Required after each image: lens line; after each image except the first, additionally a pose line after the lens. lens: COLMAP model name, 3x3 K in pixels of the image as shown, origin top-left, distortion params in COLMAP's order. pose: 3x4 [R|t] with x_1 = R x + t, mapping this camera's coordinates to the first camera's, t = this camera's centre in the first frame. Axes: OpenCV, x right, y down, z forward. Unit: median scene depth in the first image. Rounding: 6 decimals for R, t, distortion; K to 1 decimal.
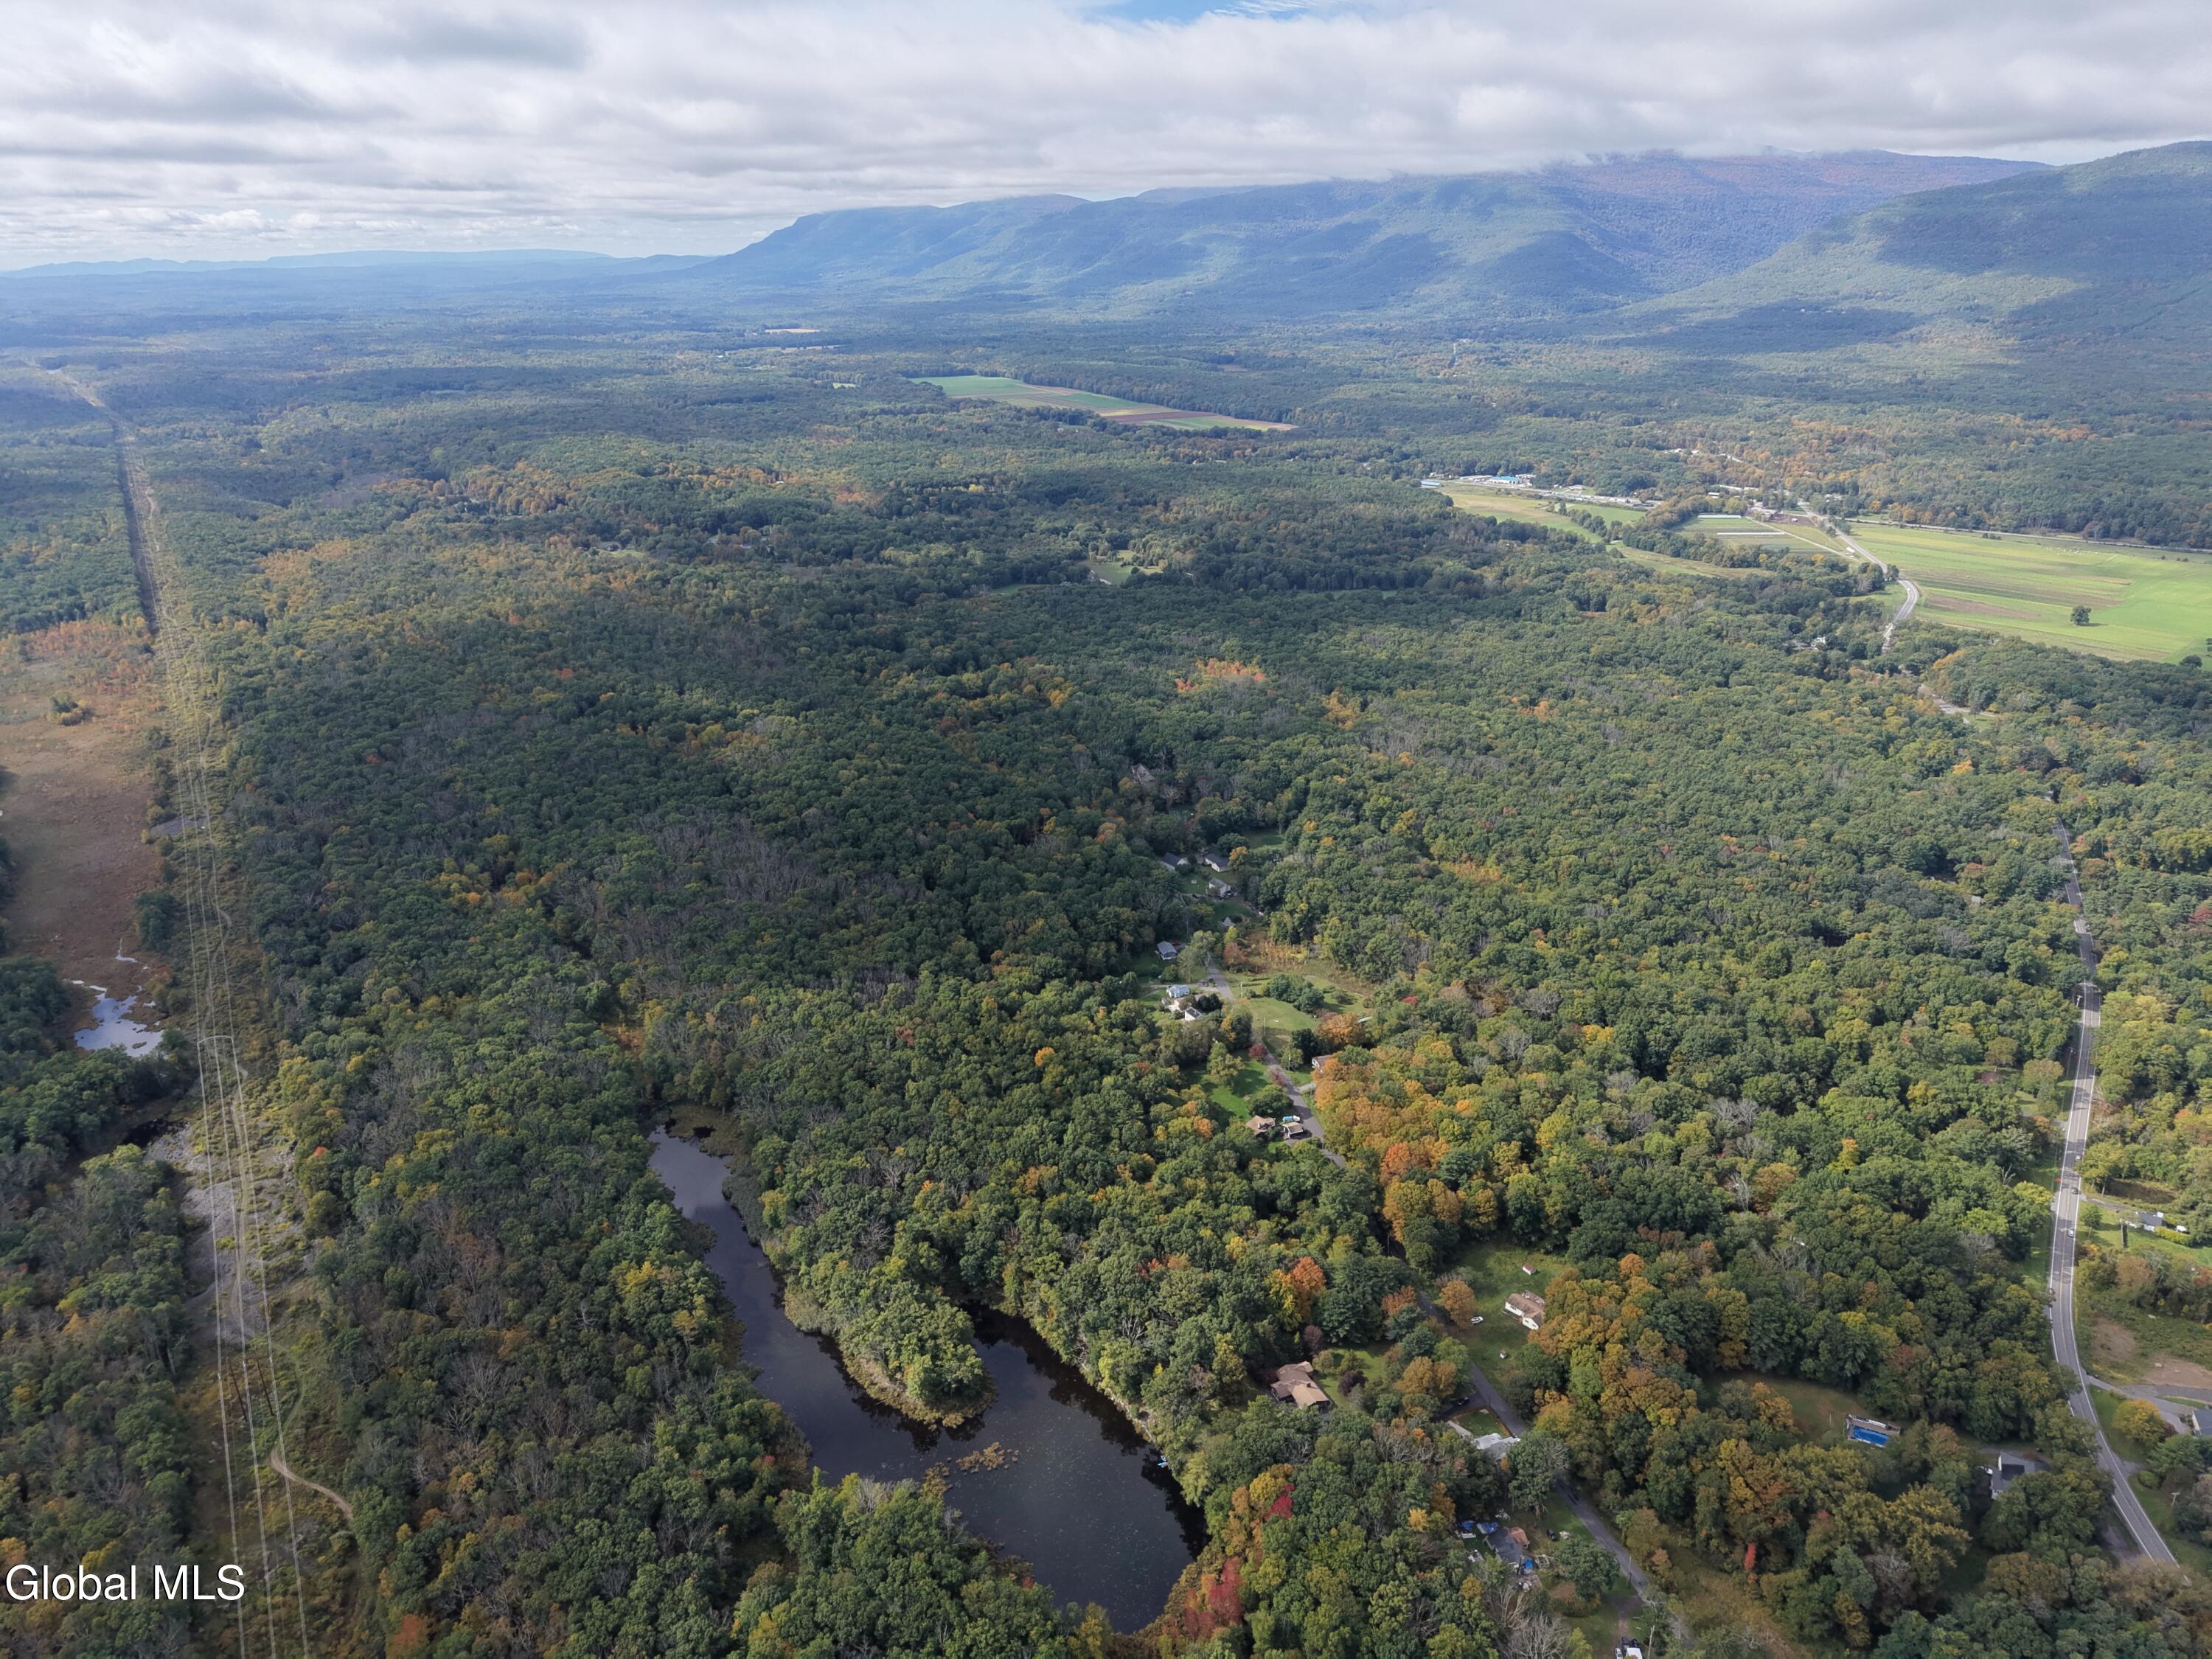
lens RADIAL K [[1462.5, 0, 1114.9], [0, 1462.5, 852.2], [0, 0, 1]] dist [0.130497, -0.223747]
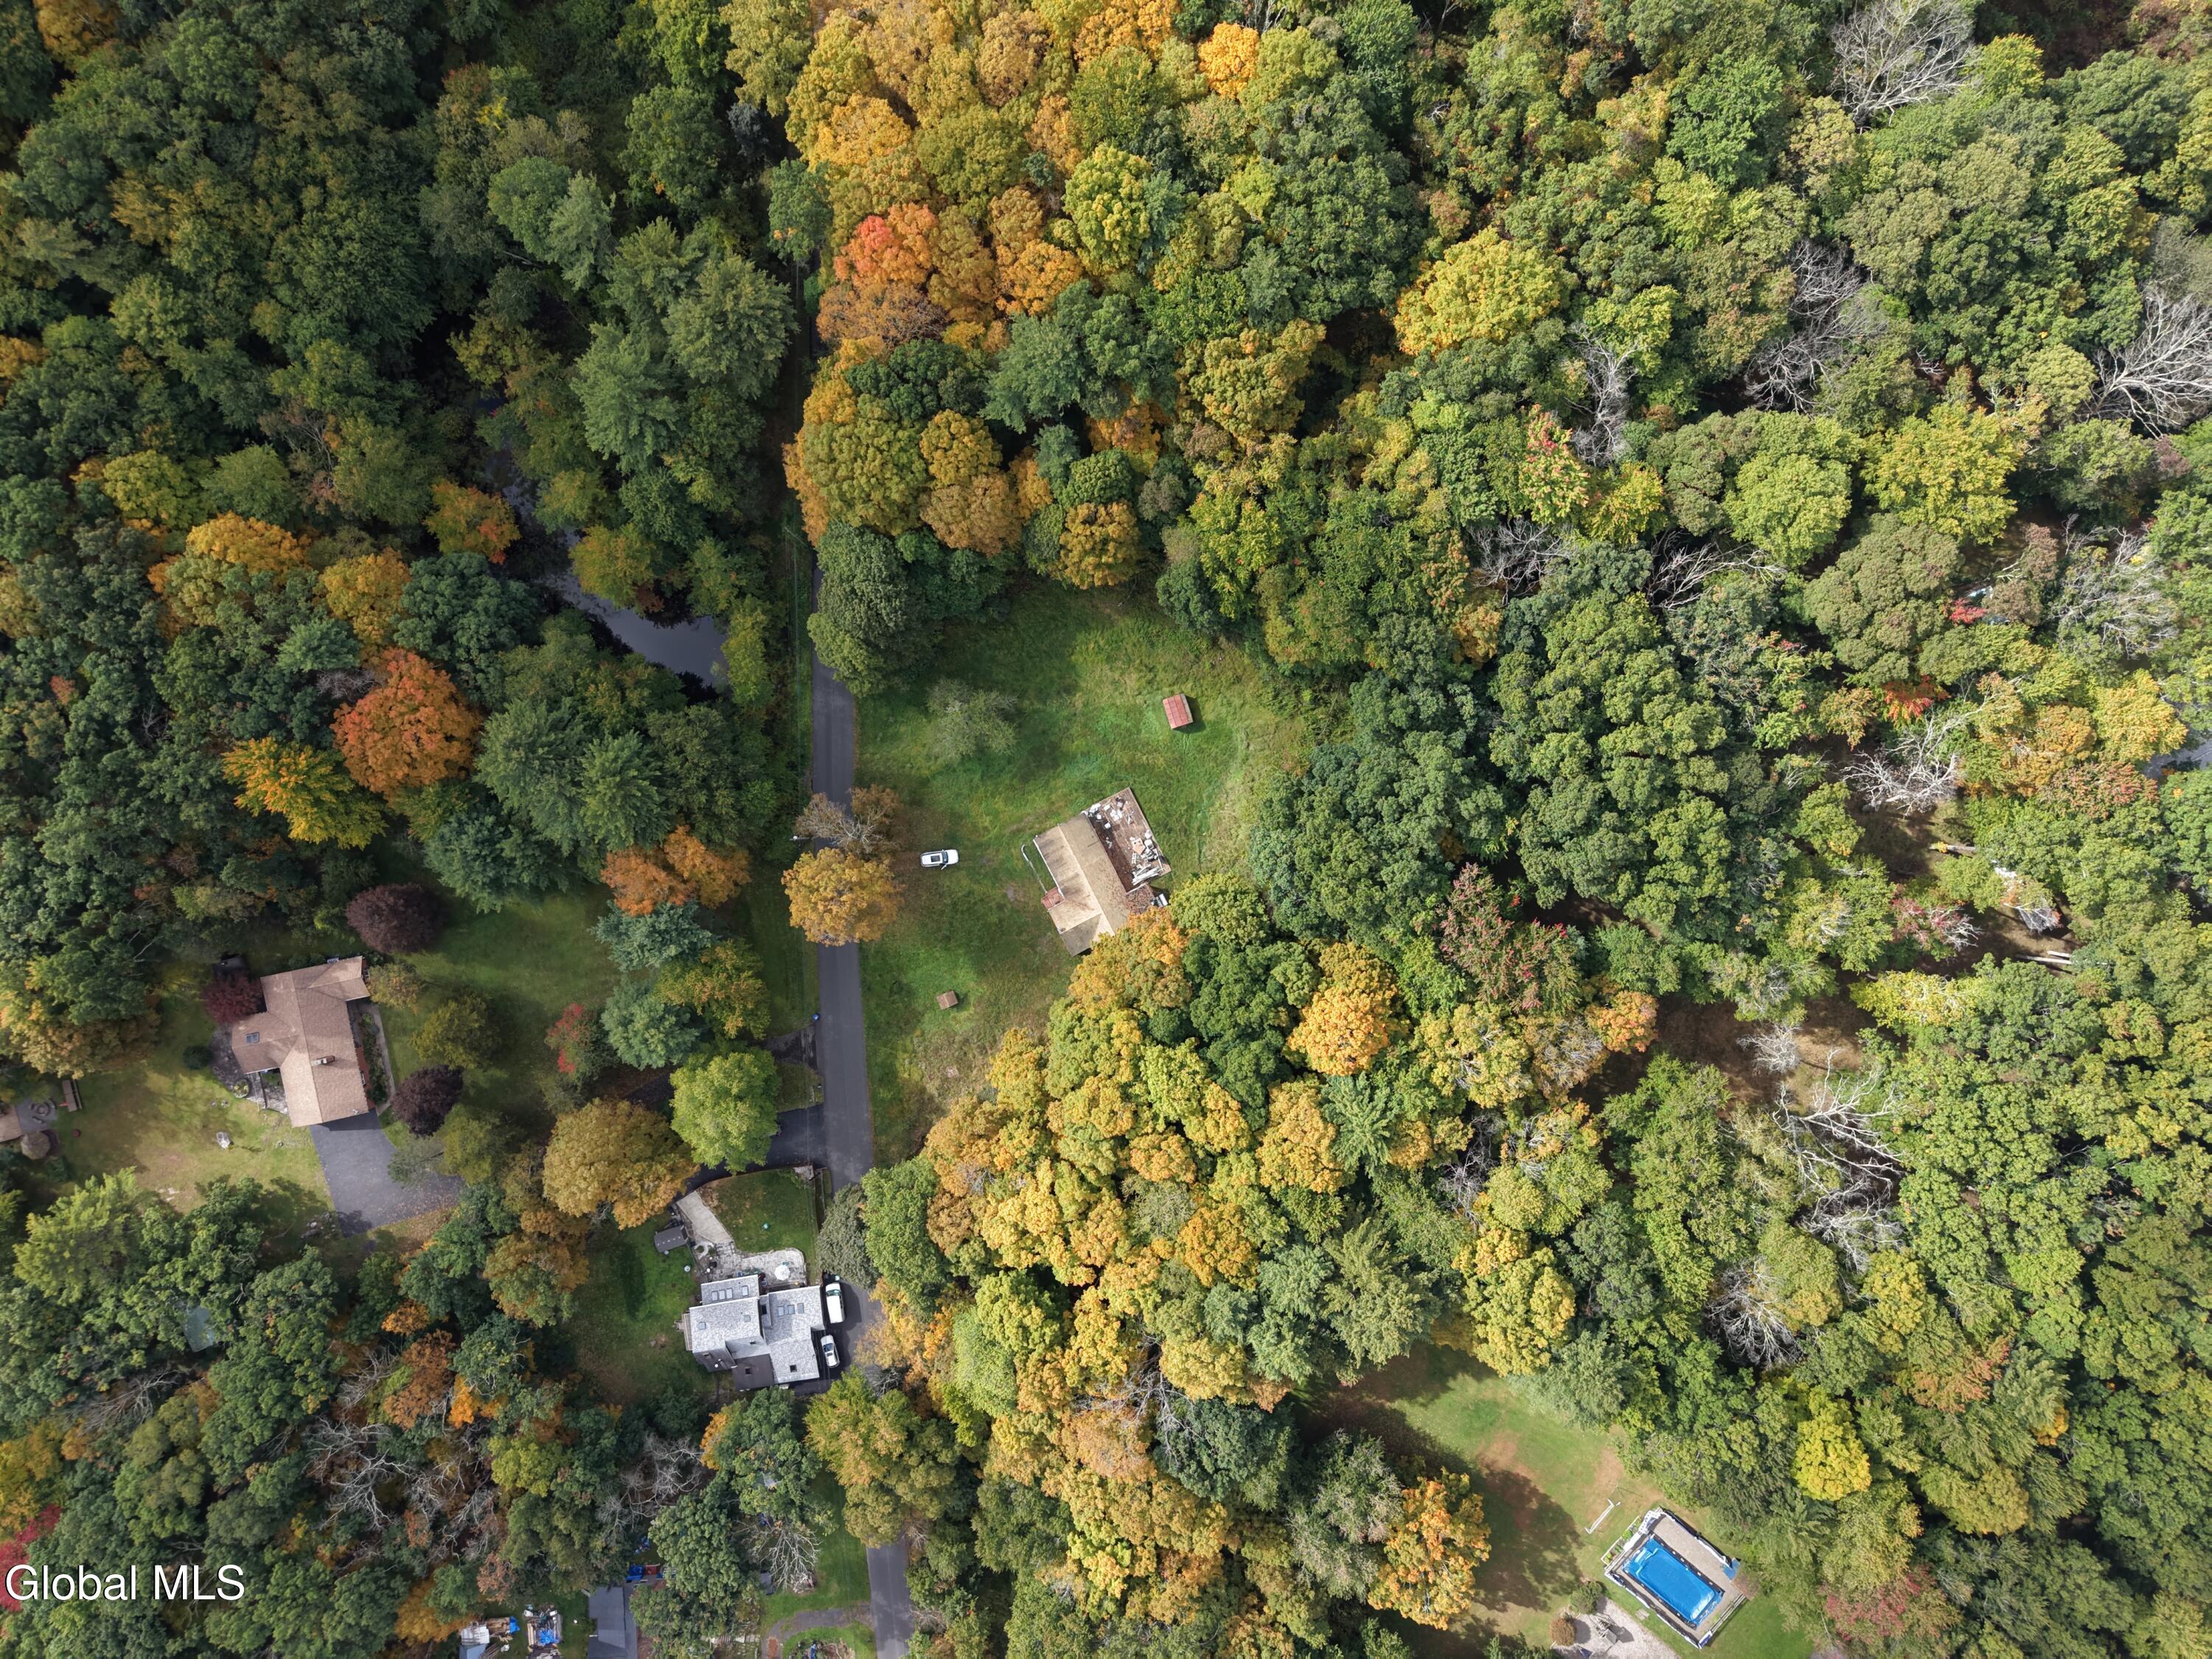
lens RADIAL K [[1504.0, 0, 1113.7], [0, 1504.0, 841.7], [0, 0, 1]] dist [0.009564, -0.008708]
pose [[0.970016, 0.242054, 0.021873, 0.217332], [-0.111365, 0.362682, 0.925235, -0.018772], [0.216024, -0.899929, 0.378764, 0.689620]]
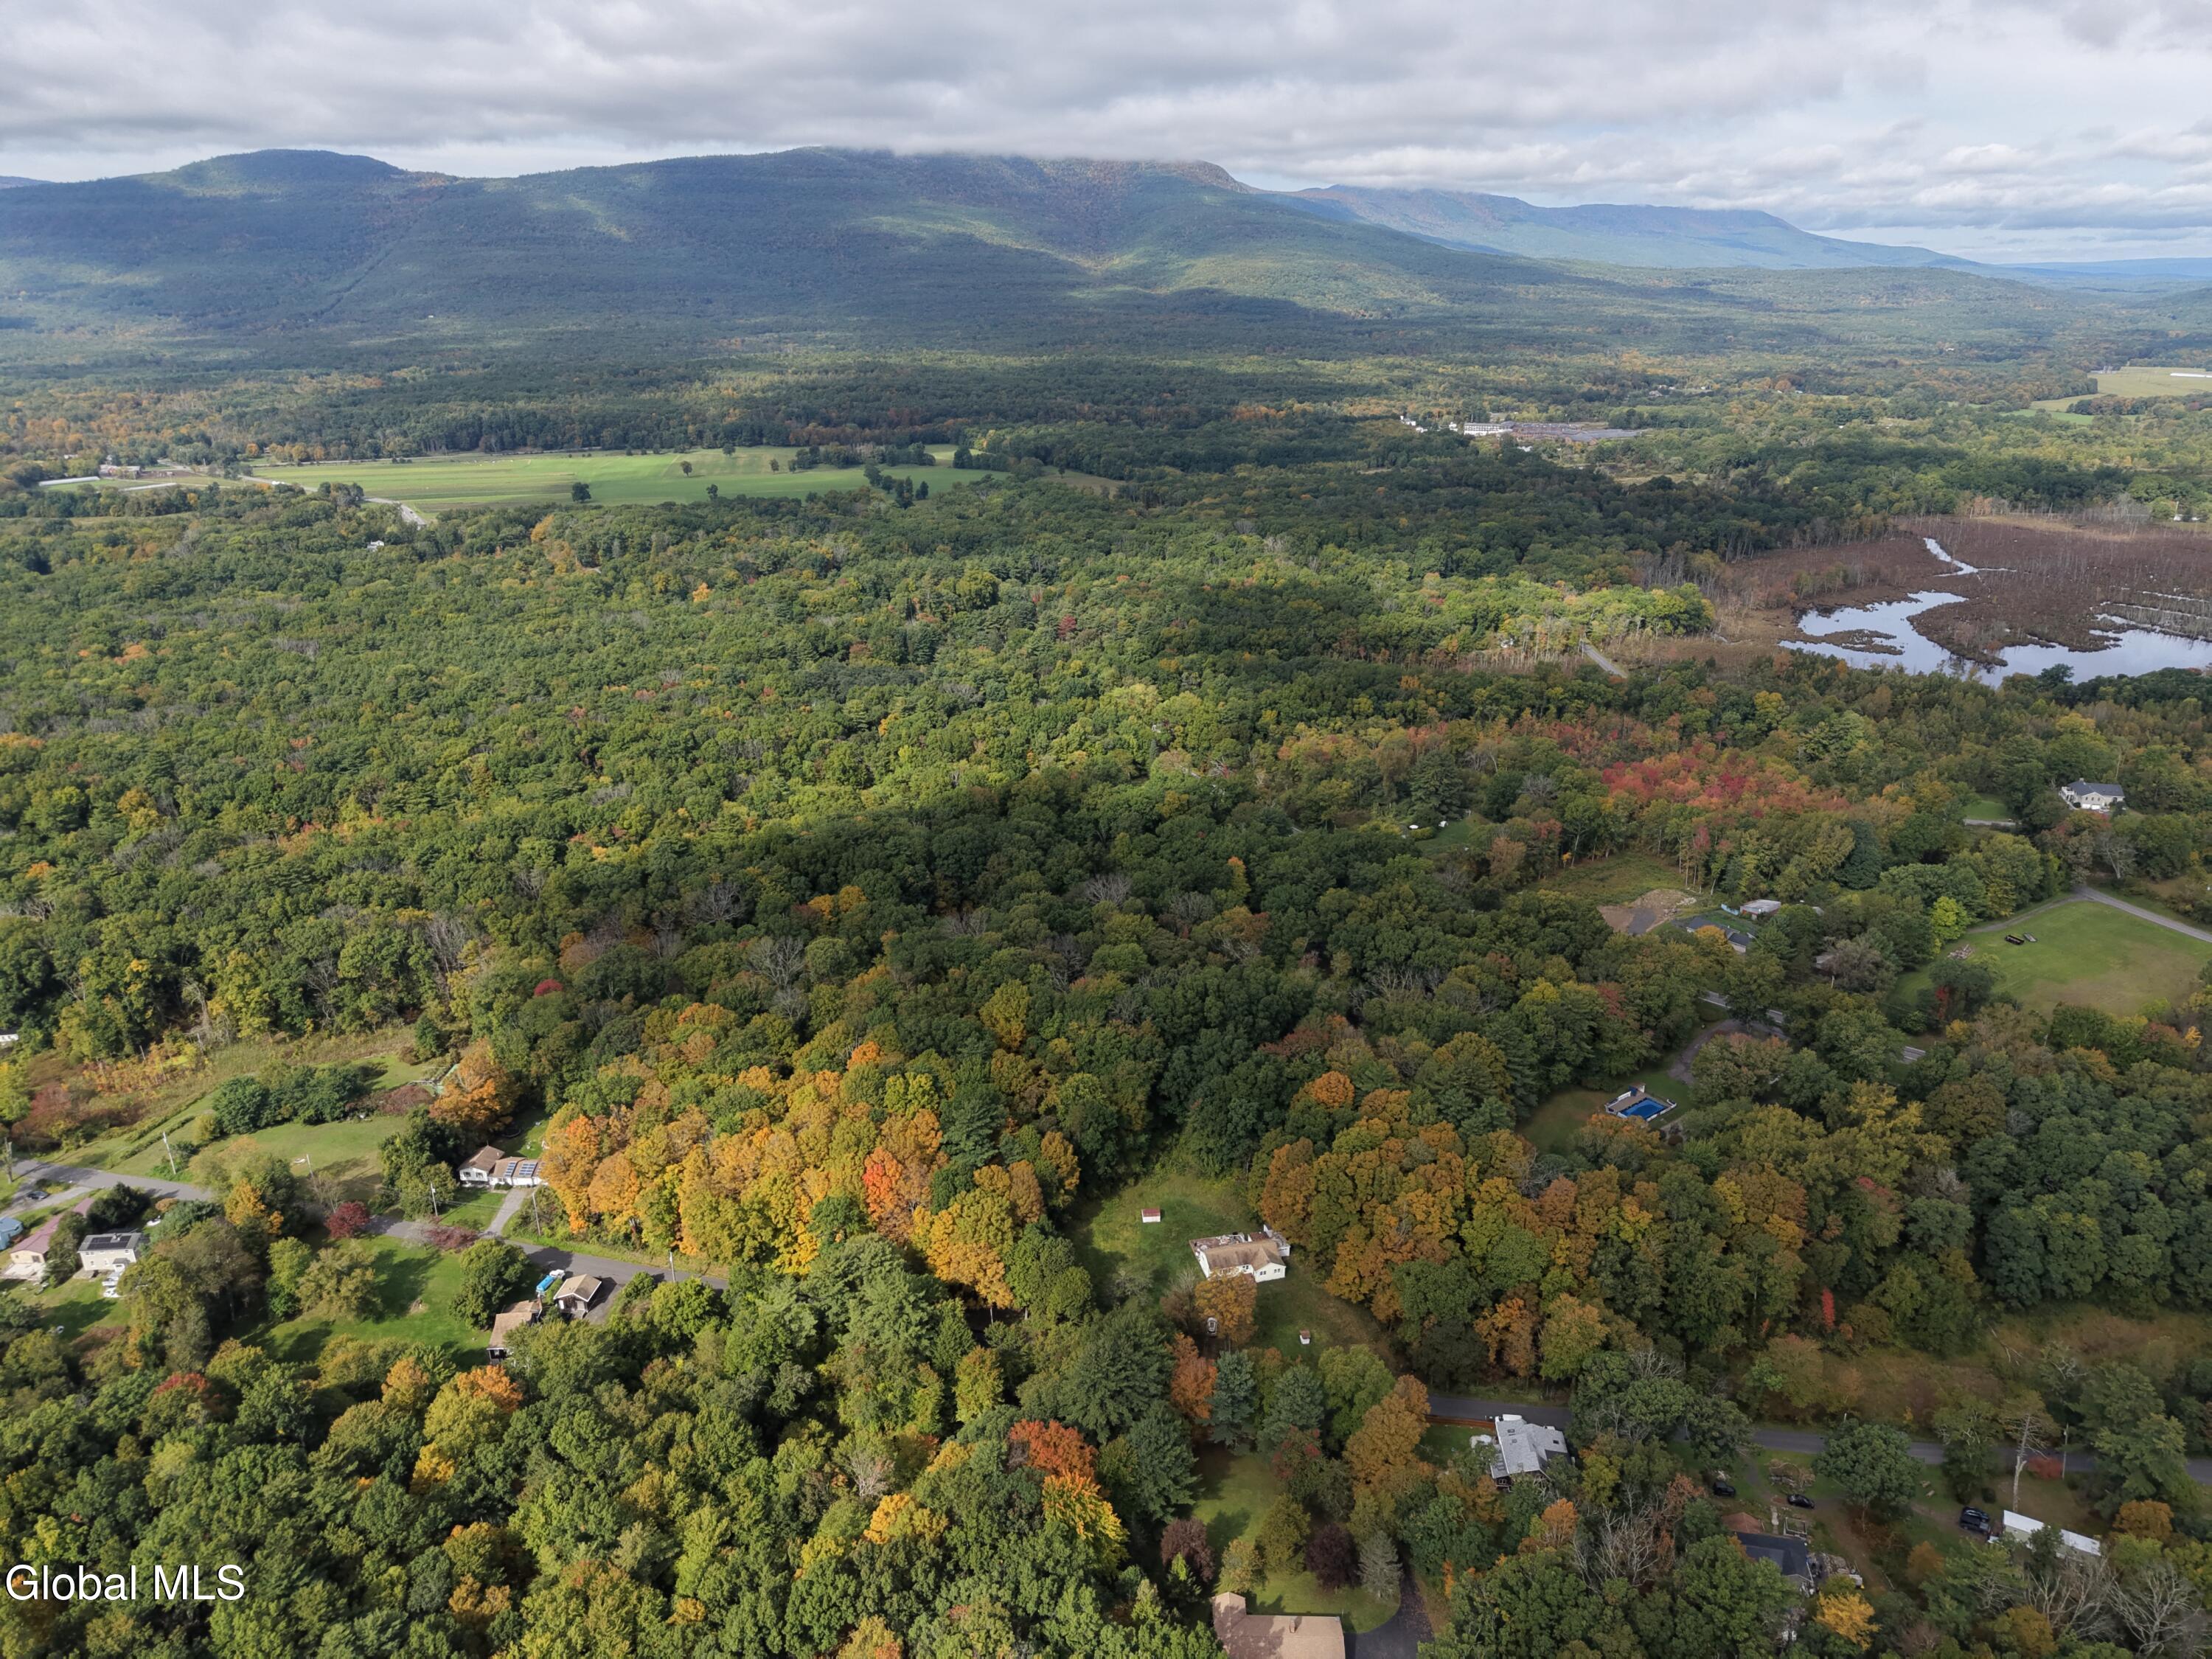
lens RADIAL K [[1477.2, 0, 1108.2], [0, 1477.2, 837.8], [0, 0, 1]] dist [0.026693, -0.027897]
pose [[0.458502, -0.308127, 0.833567, -0.140947], [0.343058, 0.926632, 0.153830, 0.037751], [-0.819809, 0.215431, 0.530568, 0.550049]]
